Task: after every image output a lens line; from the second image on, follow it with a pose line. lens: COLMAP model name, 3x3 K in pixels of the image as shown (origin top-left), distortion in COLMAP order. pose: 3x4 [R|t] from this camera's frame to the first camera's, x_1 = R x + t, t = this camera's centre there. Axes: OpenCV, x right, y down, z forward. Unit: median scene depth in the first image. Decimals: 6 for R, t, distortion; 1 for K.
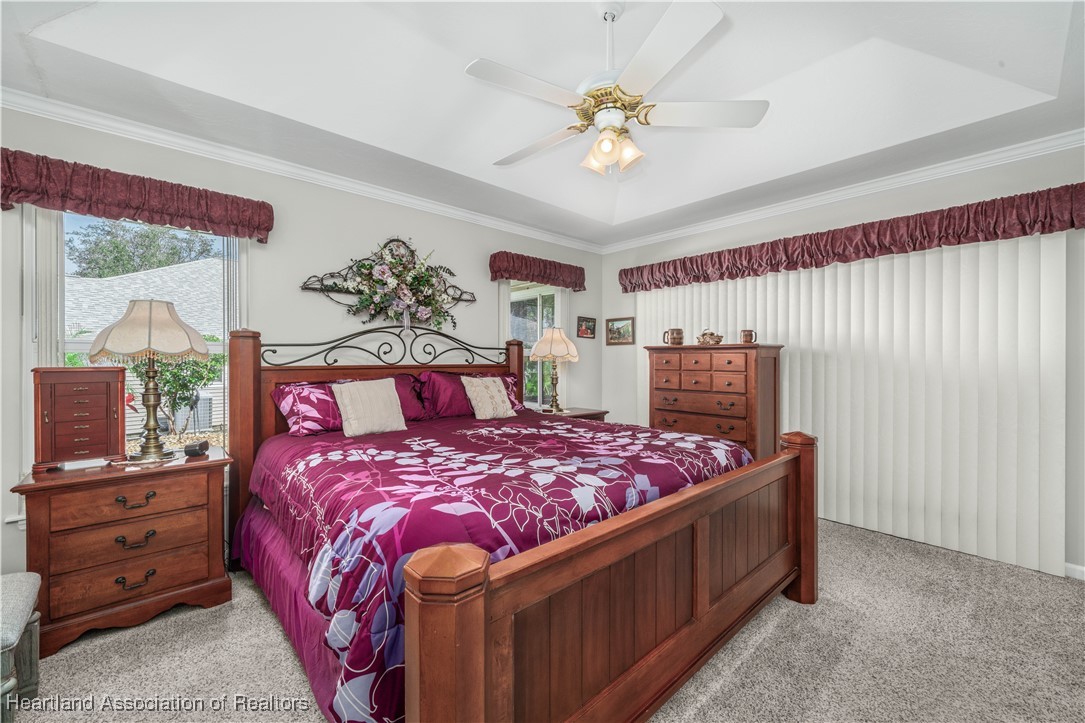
lens RADIAL K [[424.8, 0, 531.0], [0, 424.8, 358.6], [0, 0, 1]] dist [-0.001409, -0.000223]
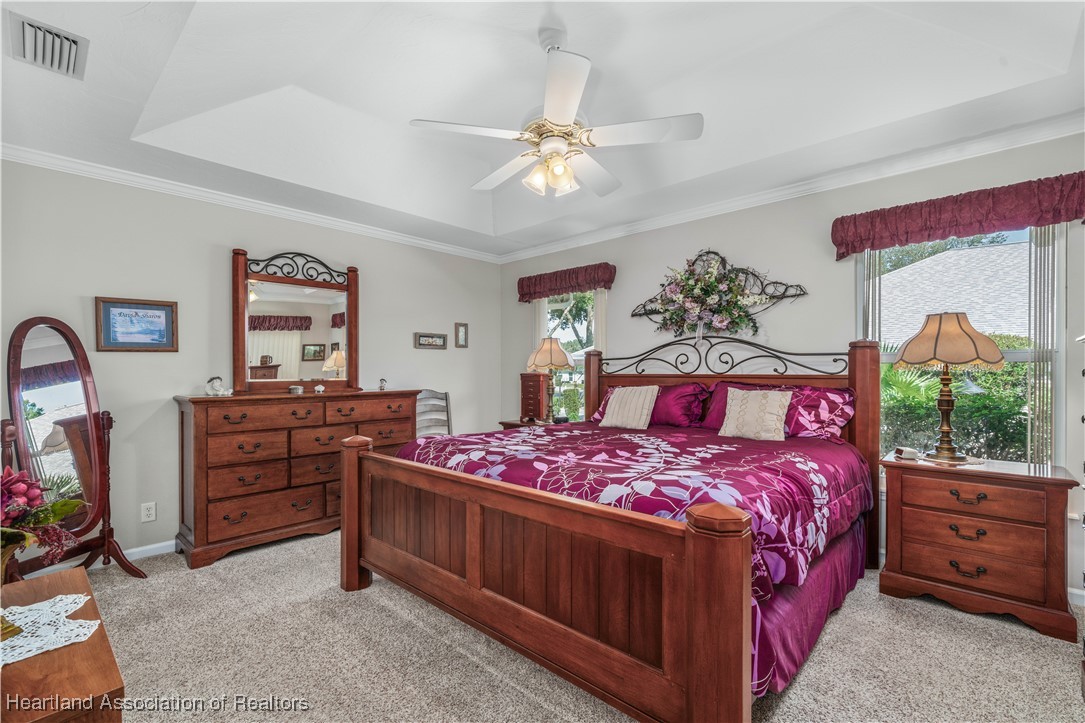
lens RADIAL K [[473.8, 0, 539.9], [0, 473.8, 371.1], [0, 0, 1]] dist [0.002763, 0.000024]
pose [[0.111515, 0.001665, -0.993761, 0.786801], [0.003412, 0.999992, 0.002058, 0.002973], [0.993757, -0.003620, 0.111508, 0.476259]]
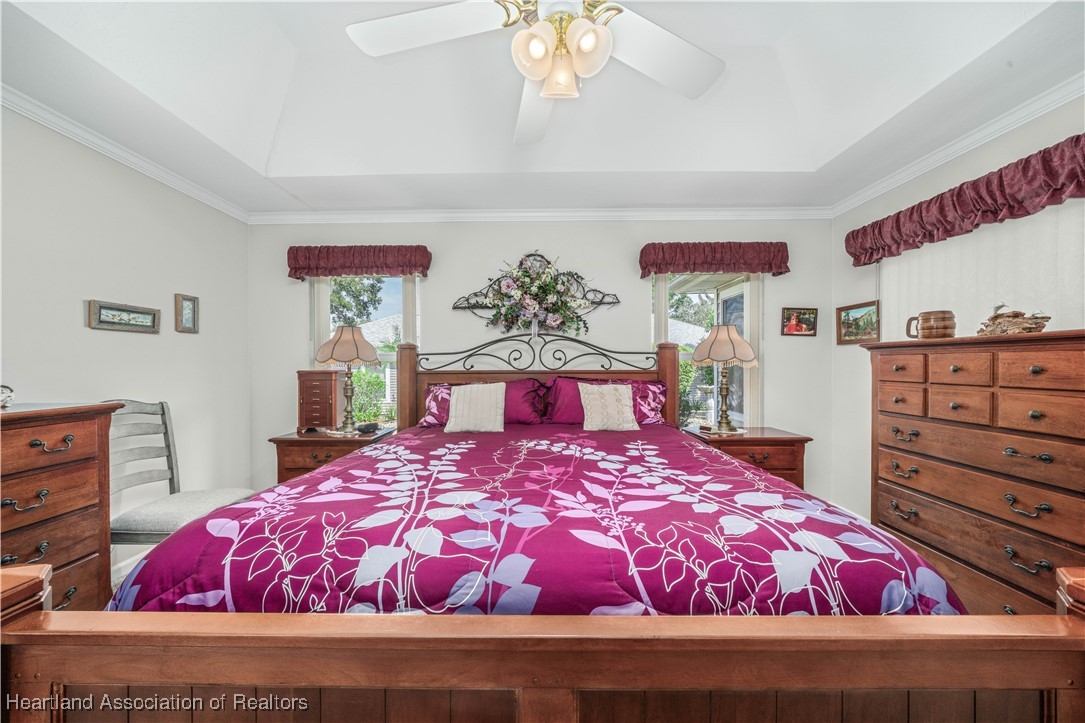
lens RADIAL K [[366.0, 0, 535.6], [0, 366.0, 364.6], [0, 0, 1]] dist [-0.008246, 0.000068]
pose [[0.745241, -0.003092, -0.666788, 0.309758], [0.003361, 0.999994, -0.000880, 0.001223], [0.666786, -0.001585, 0.745247, 0.314717]]
